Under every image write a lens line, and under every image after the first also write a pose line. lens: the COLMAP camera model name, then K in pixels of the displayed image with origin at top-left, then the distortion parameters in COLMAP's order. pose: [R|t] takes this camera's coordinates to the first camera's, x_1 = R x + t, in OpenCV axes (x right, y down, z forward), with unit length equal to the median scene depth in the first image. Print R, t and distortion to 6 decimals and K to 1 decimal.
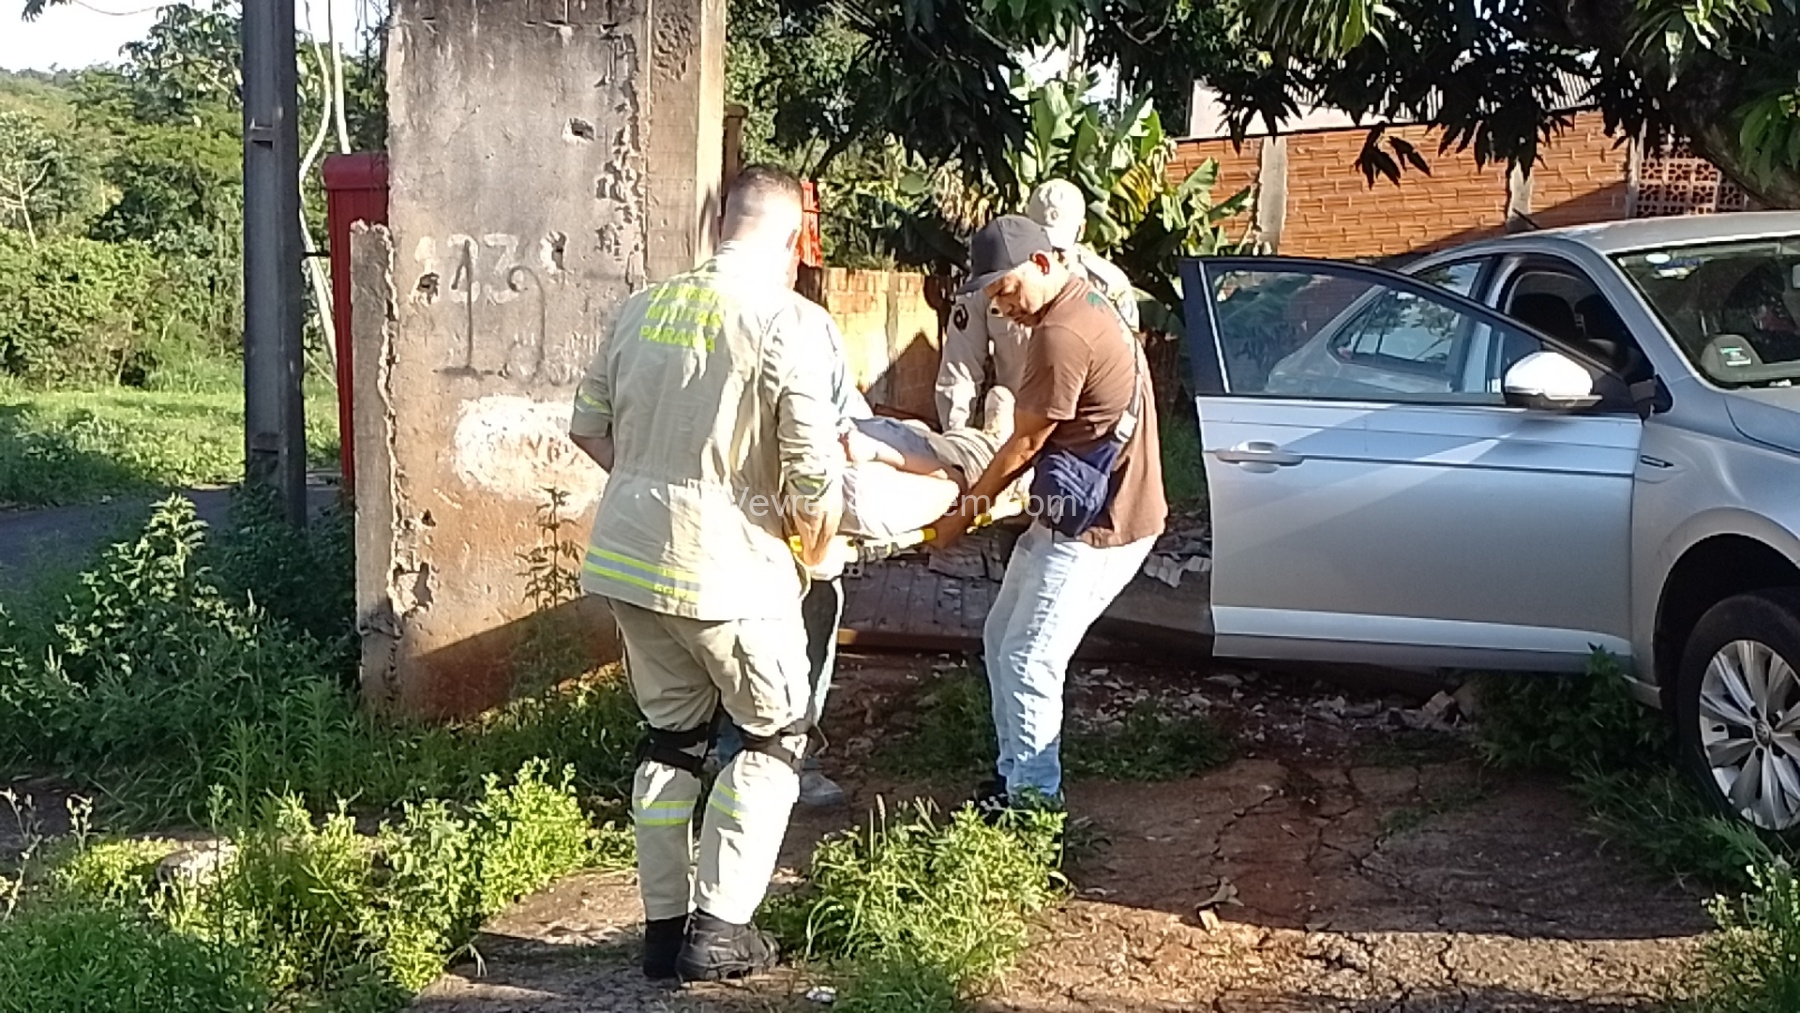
lens RADIAL K [[1647.4, 0, 901.4], [0, 1647.4, 511.6], [0, 0, 1]] dist [0.115911, -0.255703]
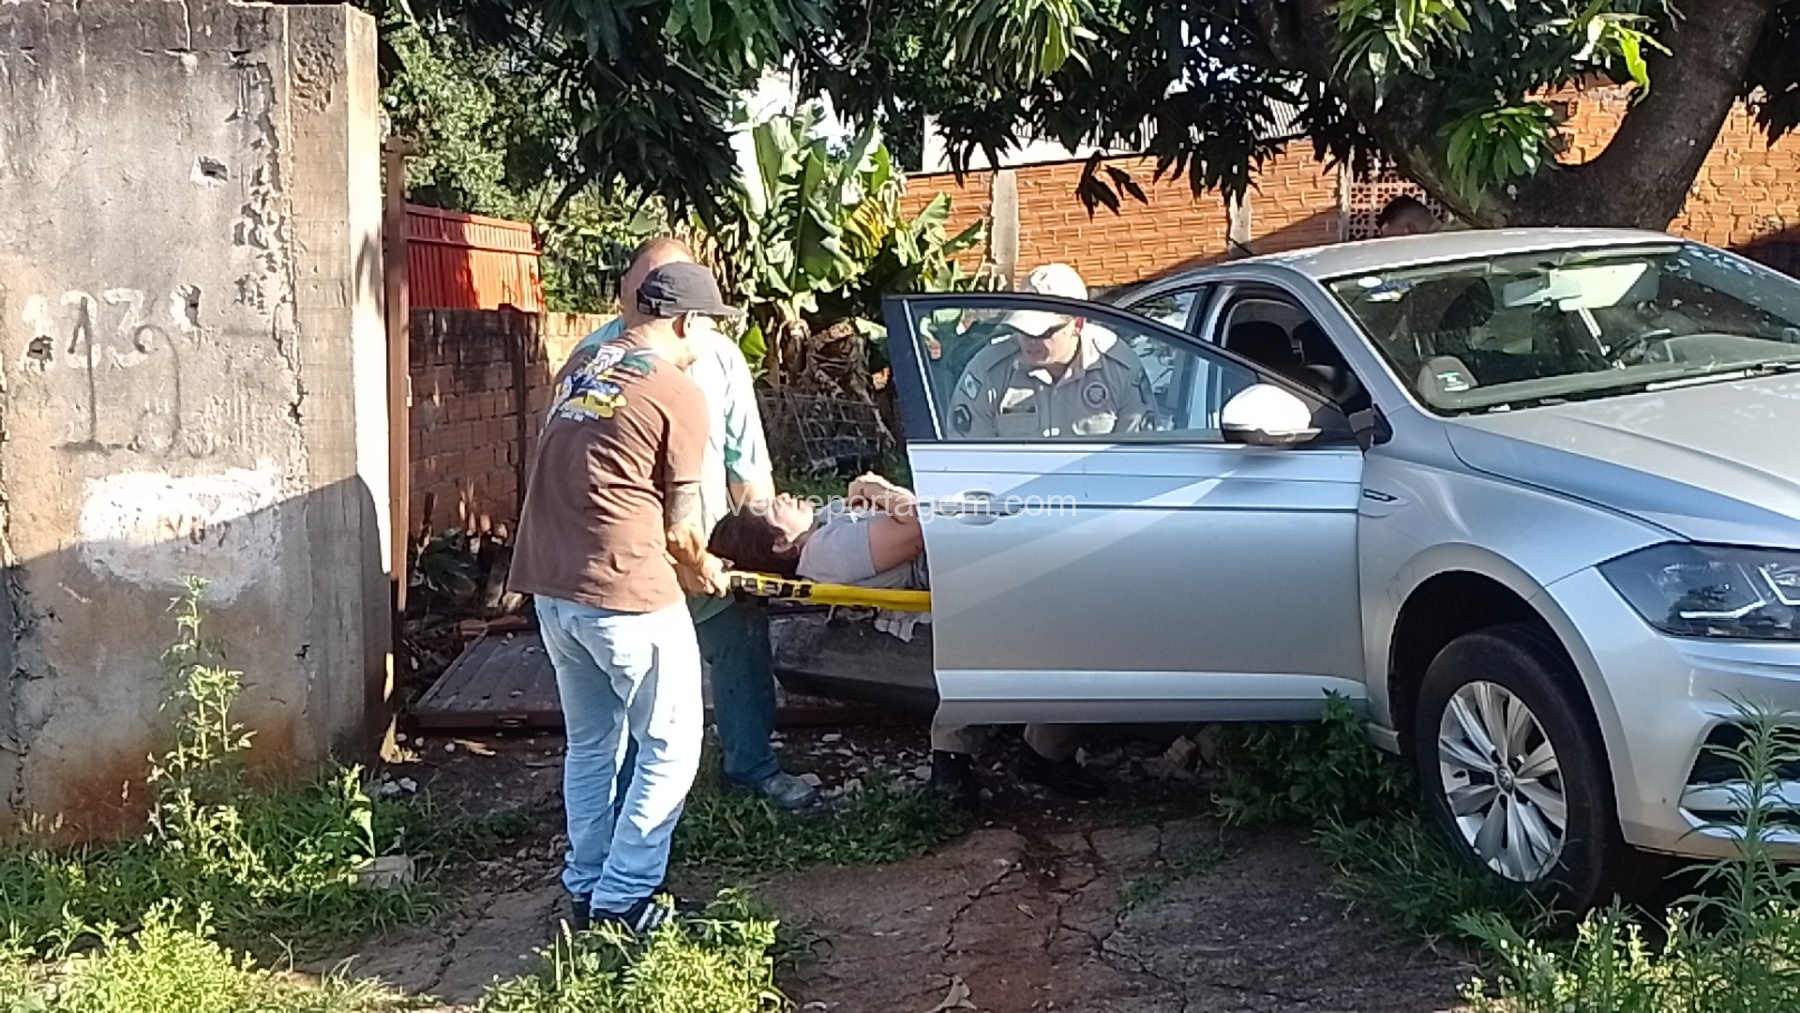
lens RADIAL K [[1644.8, 0, 896.5], [0, 1644.8, 503.6], [0, 0, 1]] dist [0.114781, -0.236147]
pose [[0.989113, -0.047041, 0.139439, 0.031439], [0.050719, 0.998449, -0.022943, -0.011454], [-0.138144, 0.029765, 0.989965, 0.066711]]
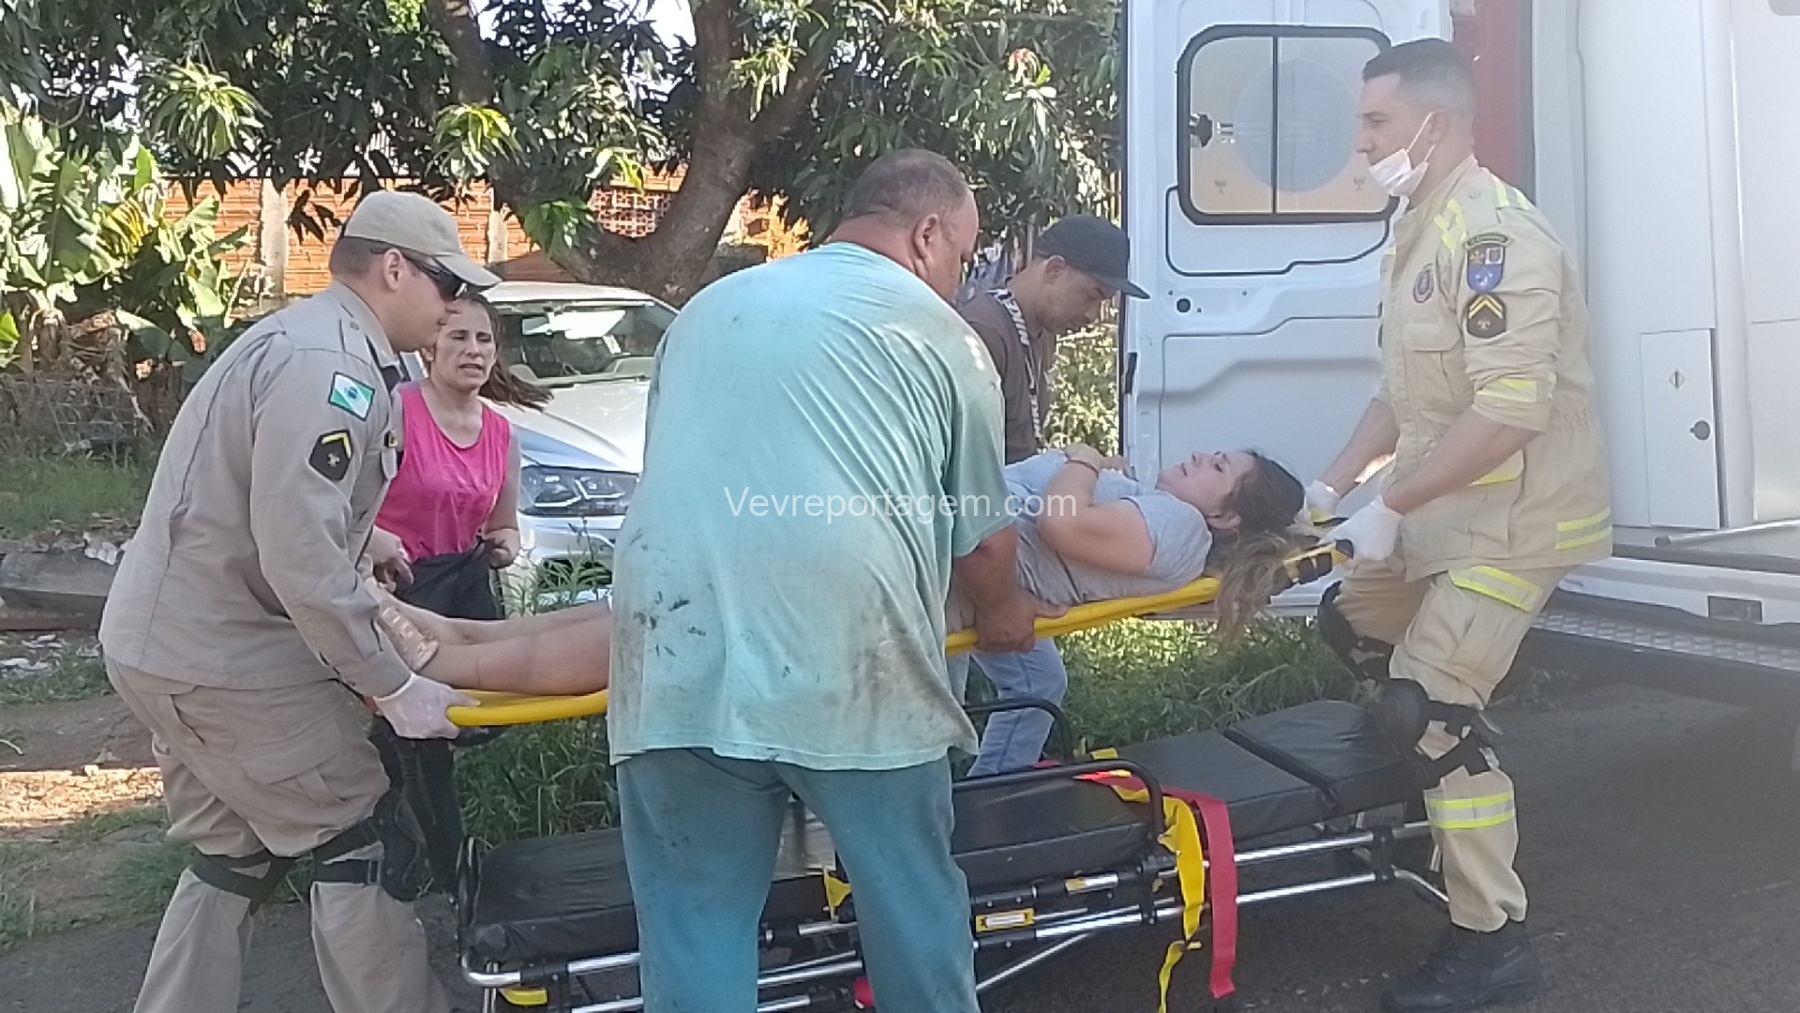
lens RADIAL K [[1637.3, 0, 903.9], [0, 1637.3, 500.7], [0, 0, 1]] dist [0.101469, -0.196238]
pose [[0.856802, -0.040481, 0.514054, 0.035942], [0.051871, 0.998623, -0.007815, 0.037643], [-0.513030, 0.033360, 0.857722, -0.365876]]
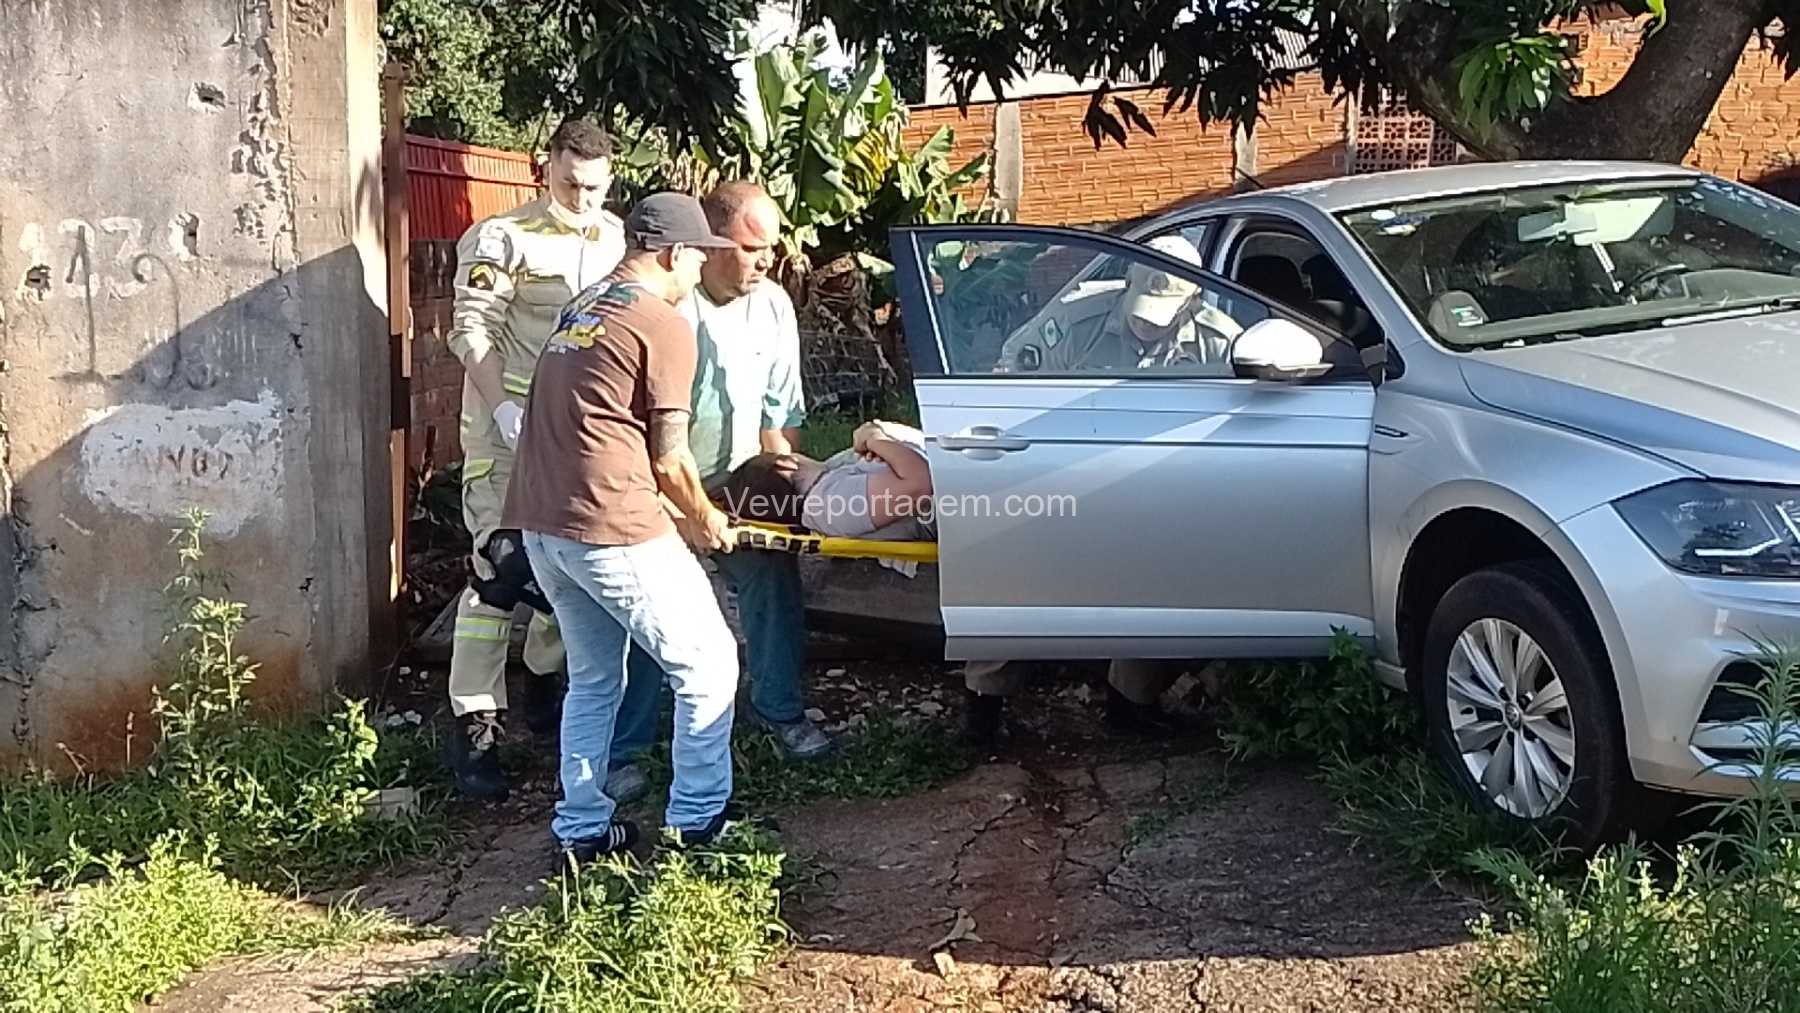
lens RADIAL K [[1644.8, 0, 896.5], [0, 1644.8, 503.6], [0, 0, 1]] dist [0.114781, -0.236147]
pose [[0.989274, -0.048583, 0.137752, 0.029347], [0.046925, 0.998782, 0.015262, -0.010812], [-0.138326, -0.008634, 0.990349, 0.071780]]
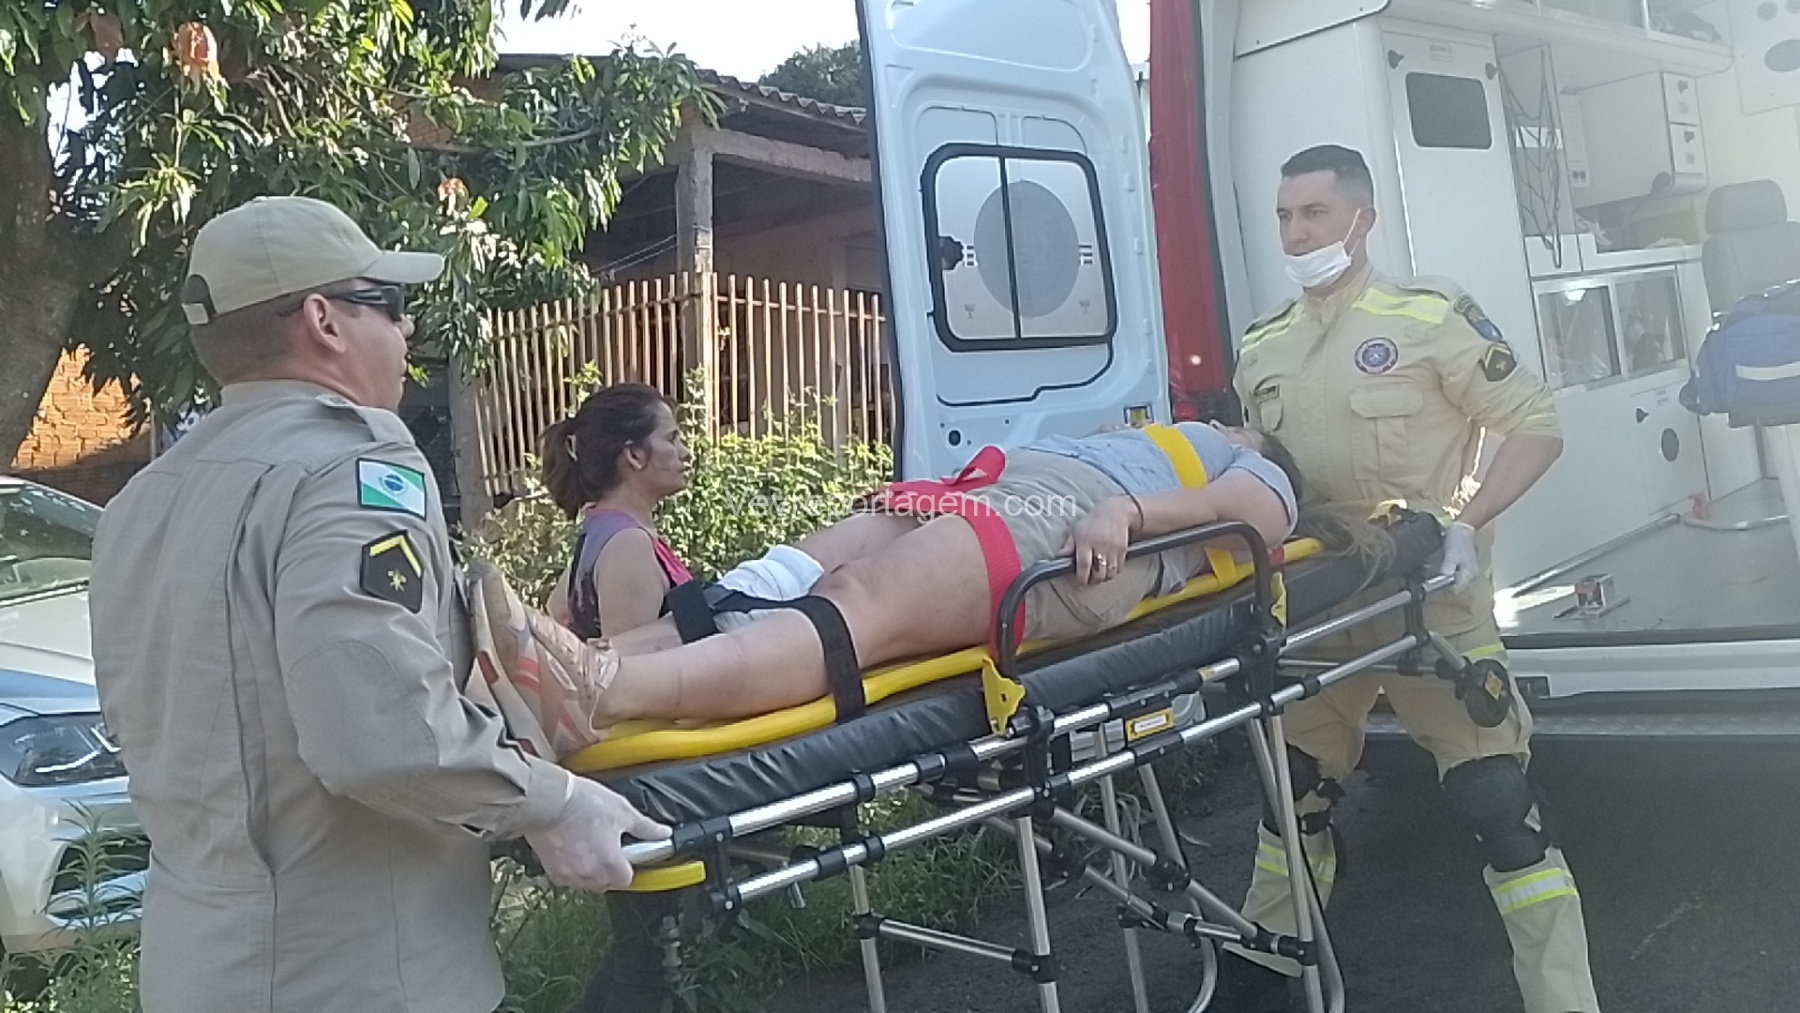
lens RADIAL K [[1624.1, 0, 898.2], [0, 1624.1, 500.0], [0, 0, 1]] dist [0.120303, -0.222885]
pose [[0.488052, -0.047575, 0.871517, -0.071500], [0.169077, 0.984753, -0.040927, 0.000380], [-0.856282, 0.167328, 0.488654, -0.108971]]
